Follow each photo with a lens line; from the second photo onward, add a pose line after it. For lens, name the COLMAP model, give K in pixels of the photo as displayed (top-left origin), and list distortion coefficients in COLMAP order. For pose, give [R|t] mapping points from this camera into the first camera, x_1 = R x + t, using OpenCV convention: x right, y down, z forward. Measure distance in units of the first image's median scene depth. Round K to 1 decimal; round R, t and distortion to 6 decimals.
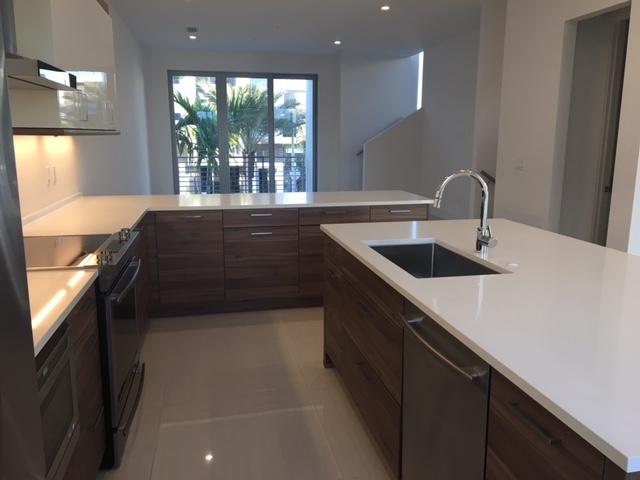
lens RADIAL K [[535.3, 0, 320.0], [0, 535.3, 240.0], [0, 0, 1]] dist [0.073173, -0.119543]
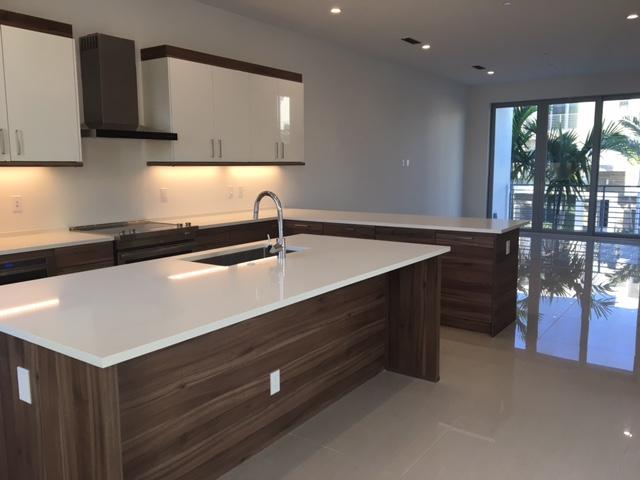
lens RADIAL K [[535.3, 0, 320.0], [0, 535.3, 240.0], [0, 0, 1]] dist [0.073173, -0.119543]
pose [[0.675773, 0.094628, -0.731010, 0.405170], [-0.132008, 0.991229, 0.006279, -0.011863], [0.725193, 0.092256, 0.682338, 0.069510]]
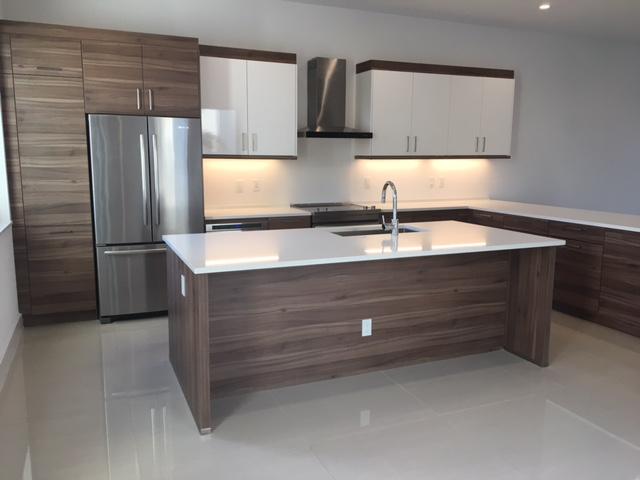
lens RADIAL K [[535.3, 0, 320.0], [0, 535.3, 240.0], [0, 0, 1]] dist [0.073173, -0.119543]
pose [[0.197173, 0.149986, -0.968828, 0.565689], [-0.189588, 0.975407, 0.112421, -0.031014], [0.961862, 0.161511, 0.220760, 0.146472]]
